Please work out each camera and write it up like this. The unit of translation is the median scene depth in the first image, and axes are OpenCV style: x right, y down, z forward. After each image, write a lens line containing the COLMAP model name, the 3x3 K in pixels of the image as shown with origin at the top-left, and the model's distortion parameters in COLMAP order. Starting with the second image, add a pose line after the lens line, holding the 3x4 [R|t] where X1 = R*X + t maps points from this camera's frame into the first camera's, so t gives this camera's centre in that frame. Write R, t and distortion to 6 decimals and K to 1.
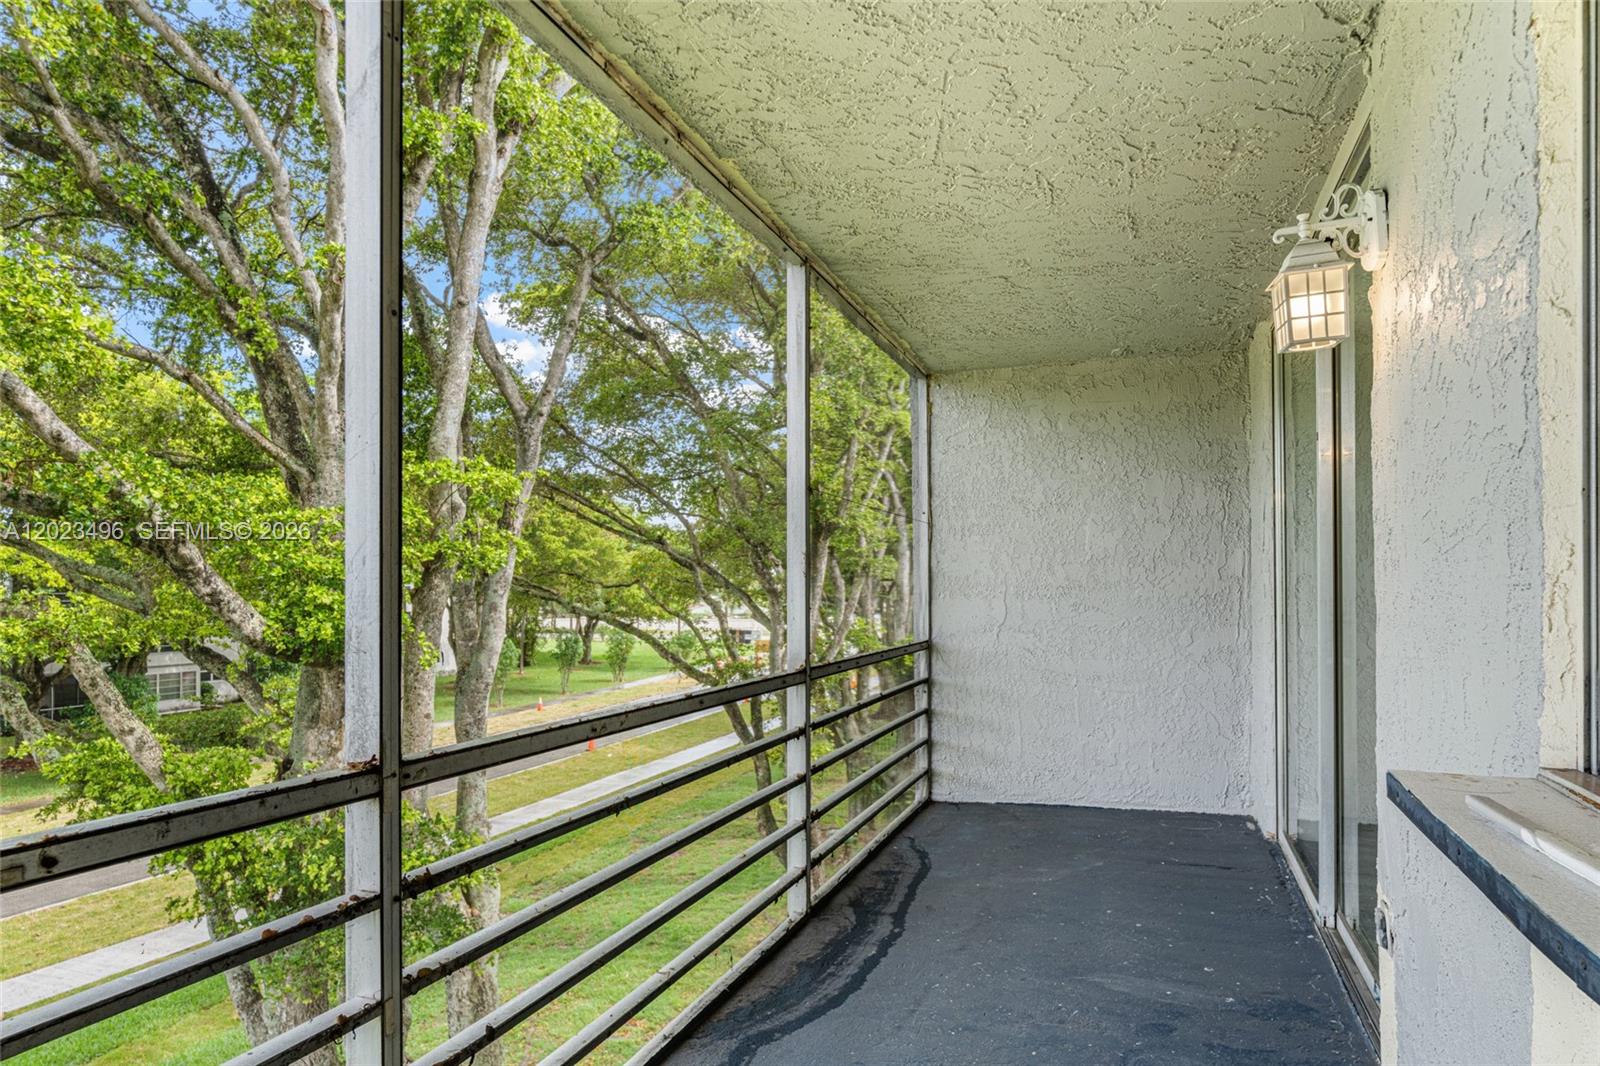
lens RADIAL K [[960.8, 0, 743.2], [0, 960.8, 569.1], [0, 0, 1]] dist [-0.011266, 0.000804]
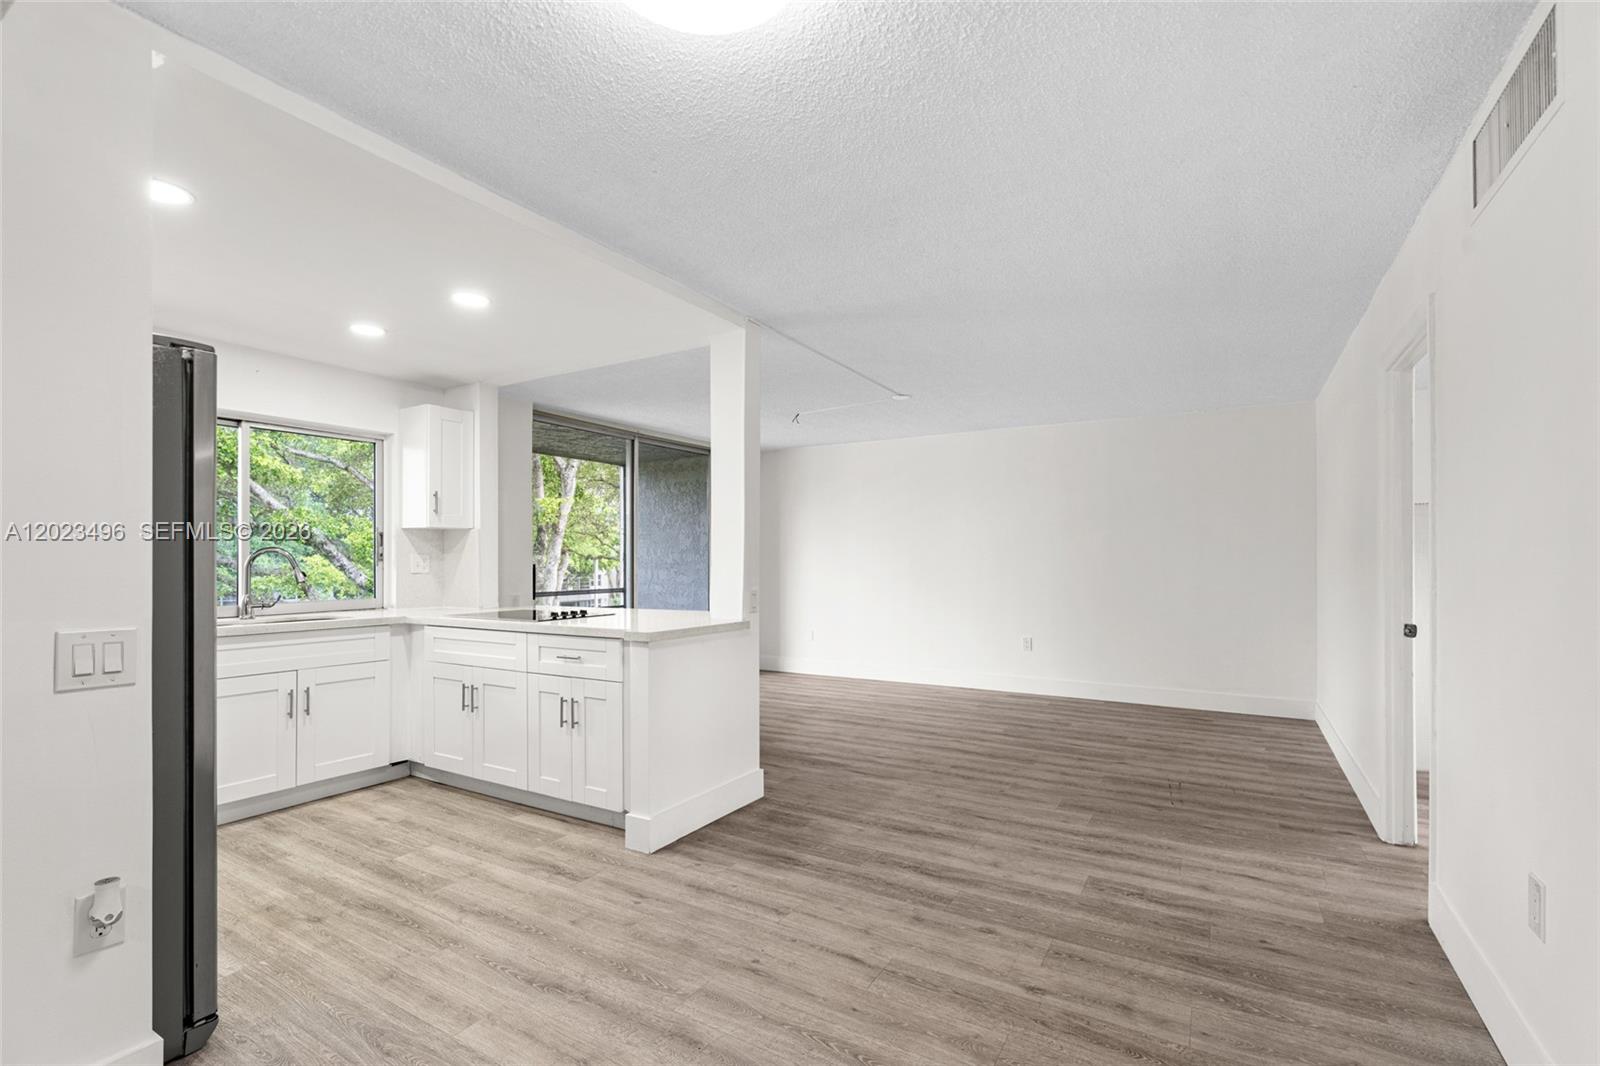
lens RADIAL K [[724.3, 0, 799.8], [0, 724.3, 557.4], [0, 0, 1]] dist [-0.014110, 0.005929]
pose [[0.981085, 0.002208, -0.193566, 0.896584], [0.001450, 0.999823, 0.018756, -0.024303], [0.193573, -0.018682, 0.980908, -0.521025]]
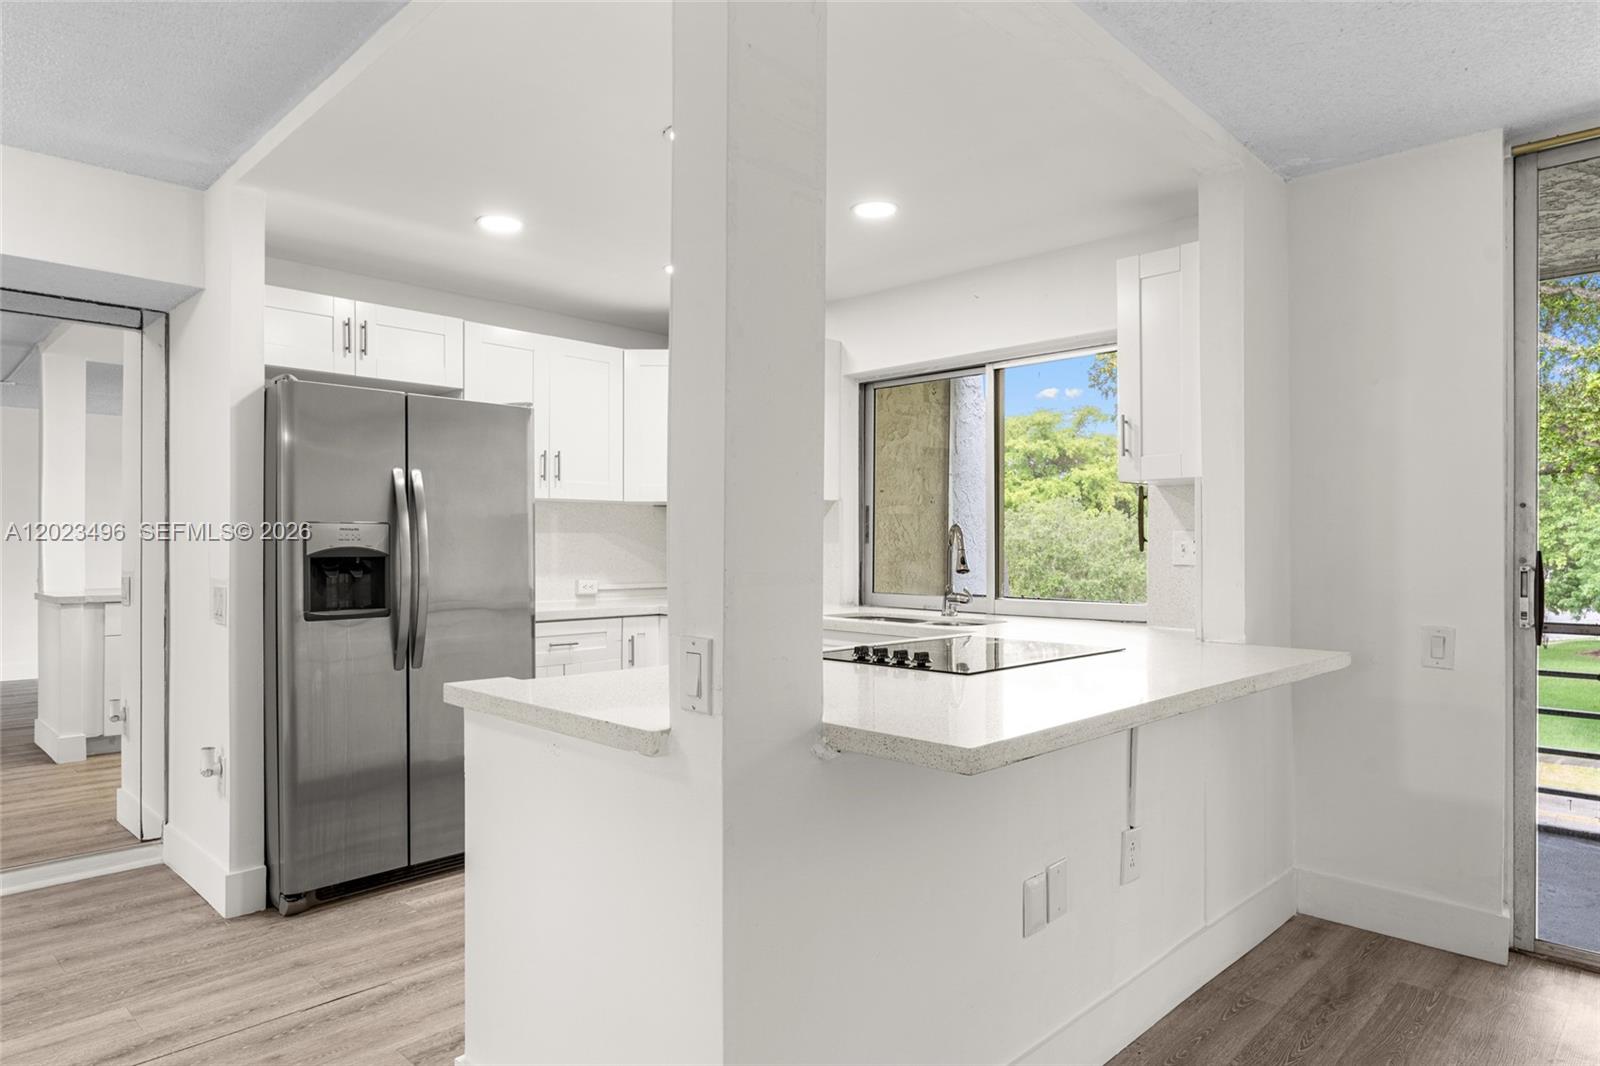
lens RADIAL K [[949.4, 0, 800.8], [0, 949.4, 545.8], [0, 0, 1]] dist [-0.004636, -0.000633]
pose [[-0.412220, 0.004035, -0.911076, 0.950435], [0.020942, 0.999768, -0.005048, -0.005040], [0.910844, -0.021160, -0.412208, 0.255786]]
